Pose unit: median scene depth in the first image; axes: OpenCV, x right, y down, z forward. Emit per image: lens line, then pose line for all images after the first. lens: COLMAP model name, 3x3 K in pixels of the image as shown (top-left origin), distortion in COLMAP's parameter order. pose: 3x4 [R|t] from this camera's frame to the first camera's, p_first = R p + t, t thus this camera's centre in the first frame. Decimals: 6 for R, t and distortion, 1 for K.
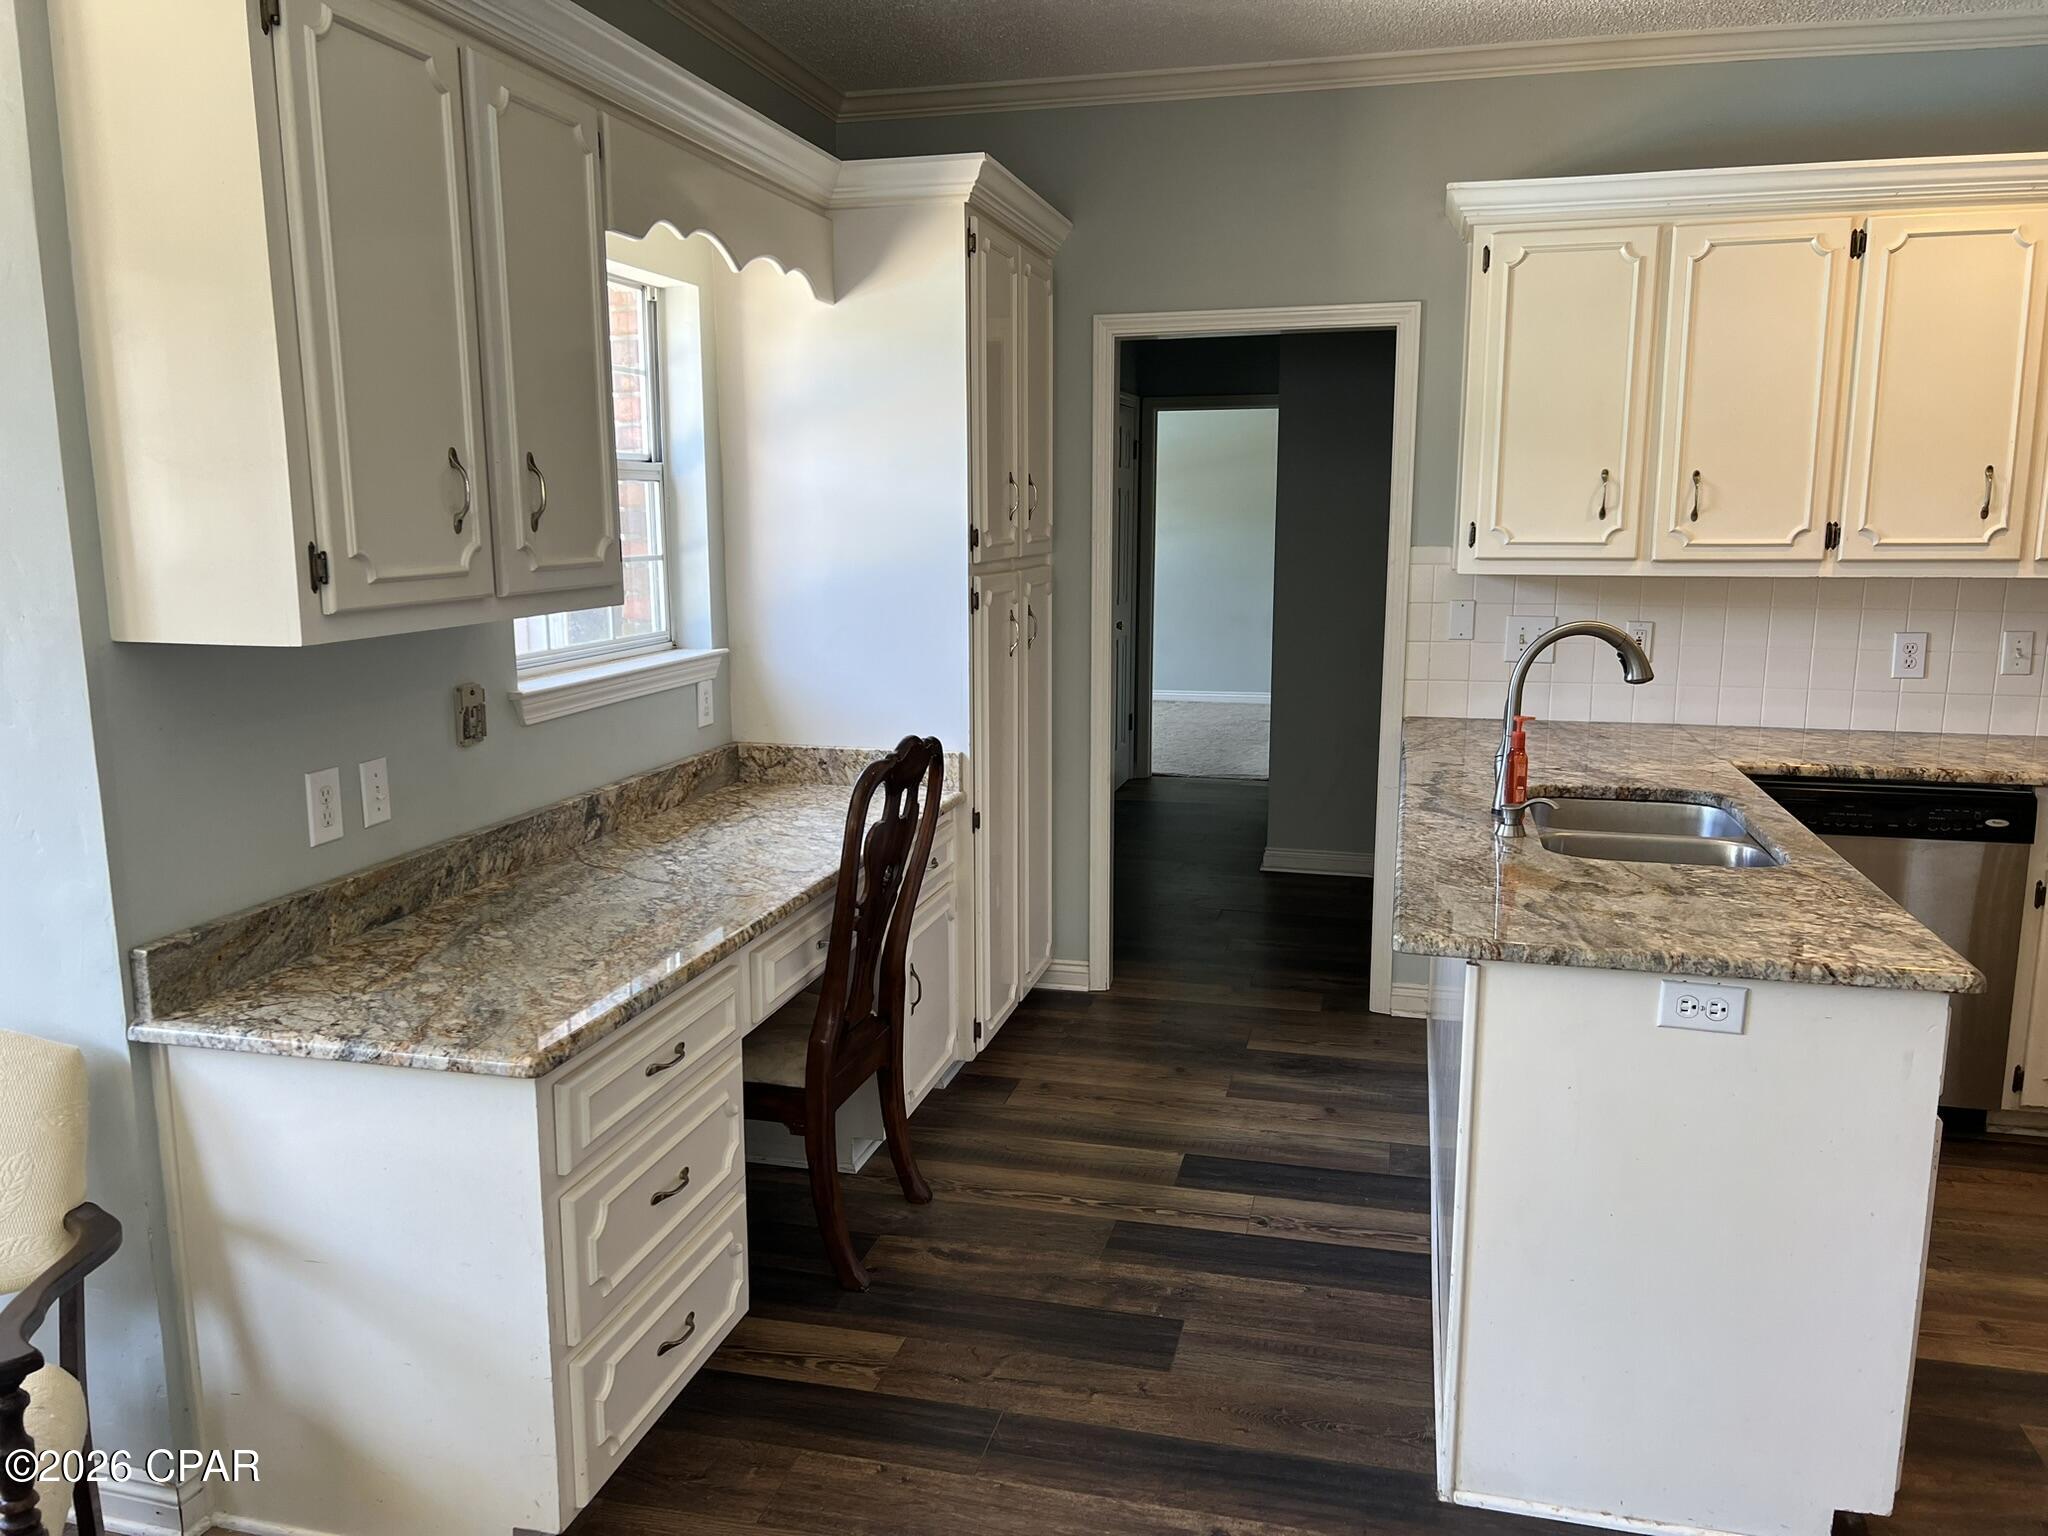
lens RADIAL K [[1543.8, 0, 1009.1], [0, 1543.8, 783.7], [0, 0, 1]] dist [0.045664, -0.049365]
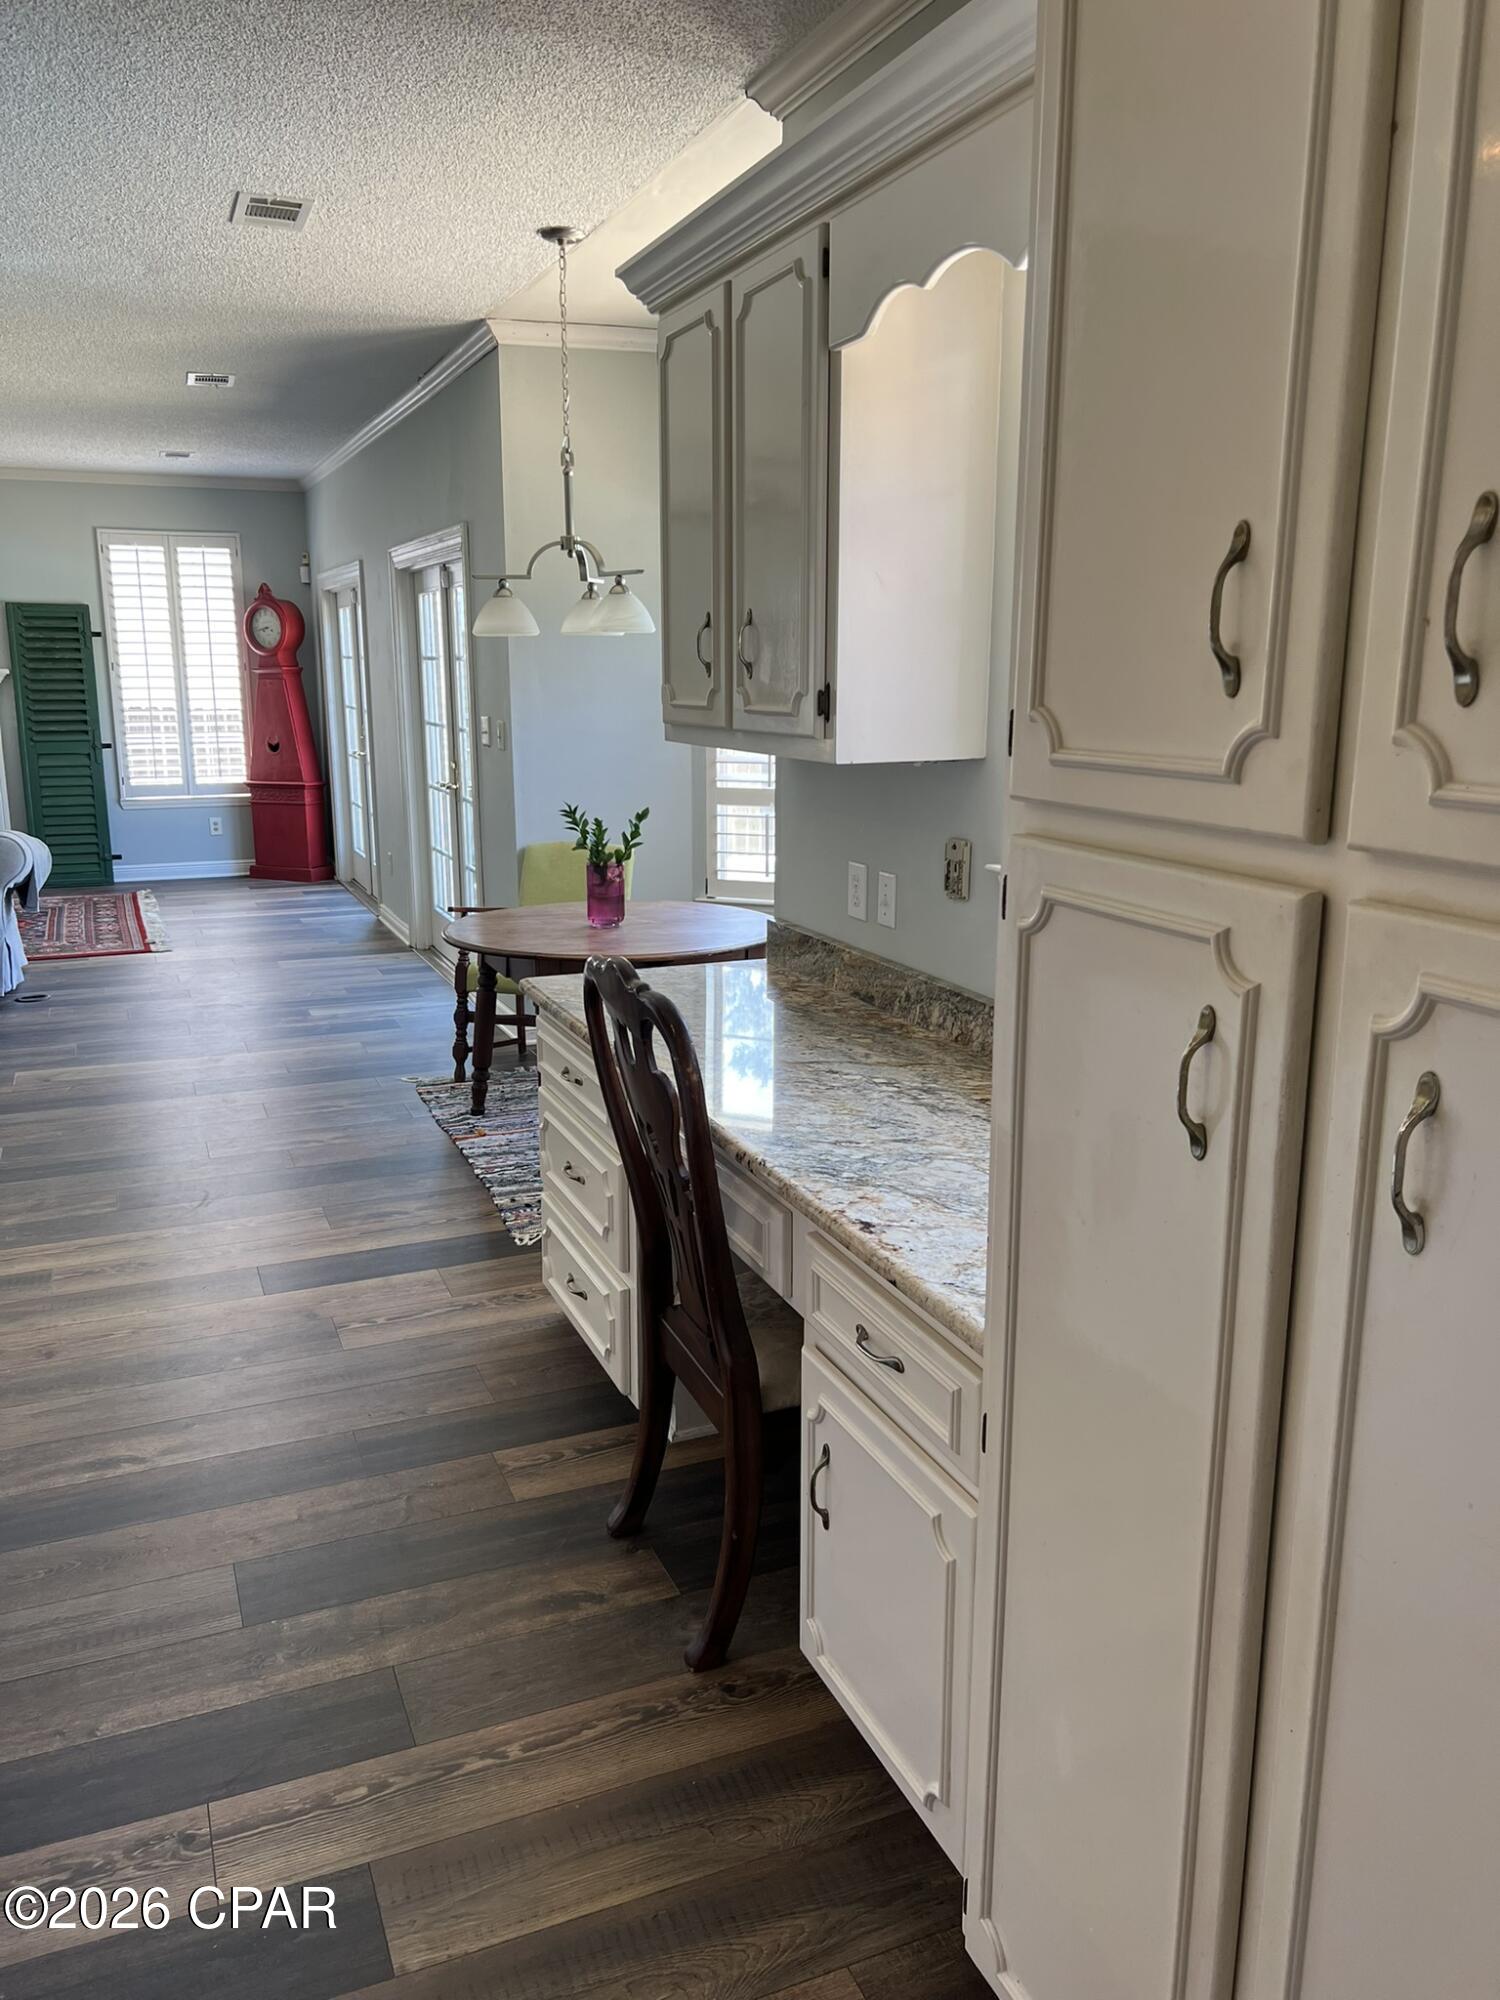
lens RADIAL K [[1507.6, 0, 749.8], [0, 1507.6, 993.1], [0, 0, 1]] dist [0.045664, -0.049365]
pose [[-0.794250, 0.128318, -0.593887, 0.329713], [-0.112486, 0.929494, 0.351266, -0.284485], [0.597088, 0.345797, -0.723816, 1.589917]]
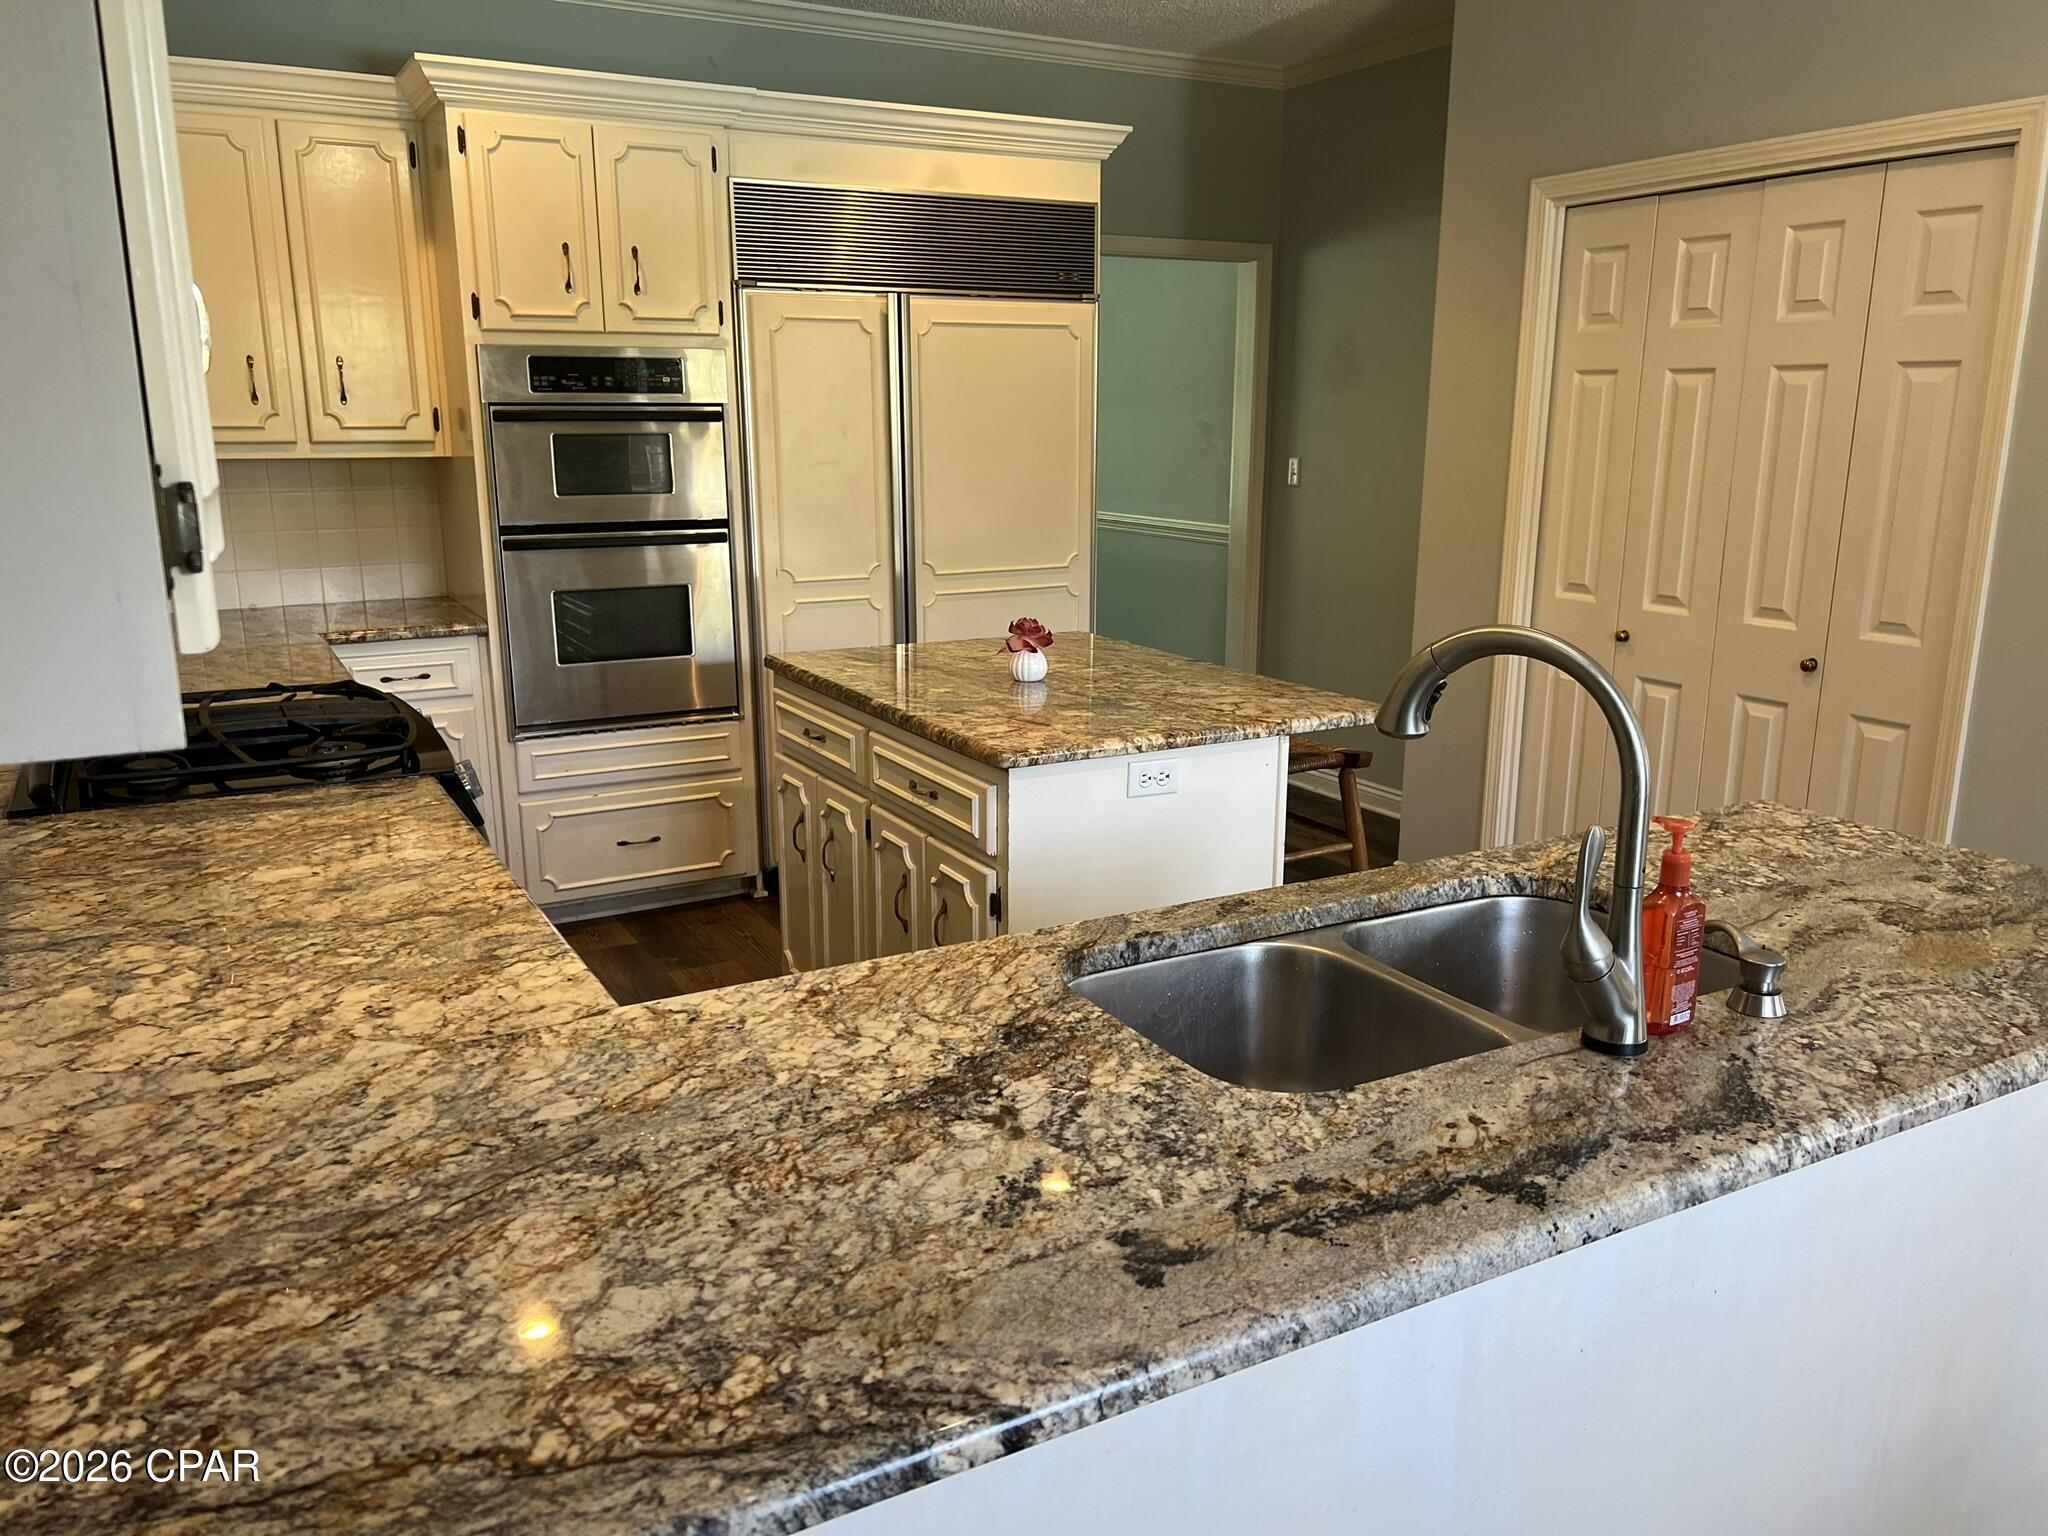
lens RADIAL K [[1543.8, 0, 1030.4], [0, 1543.8, 776.3], [0, 0, 1]] dist [0.045664, -0.049365]
pose [[-0.691434, -0.168620, 0.702486, 0.128779], [0.127929, 0.928436, 0.348772, -0.247826], [-0.711023, 0.331021, -0.620380, 1.419415]]
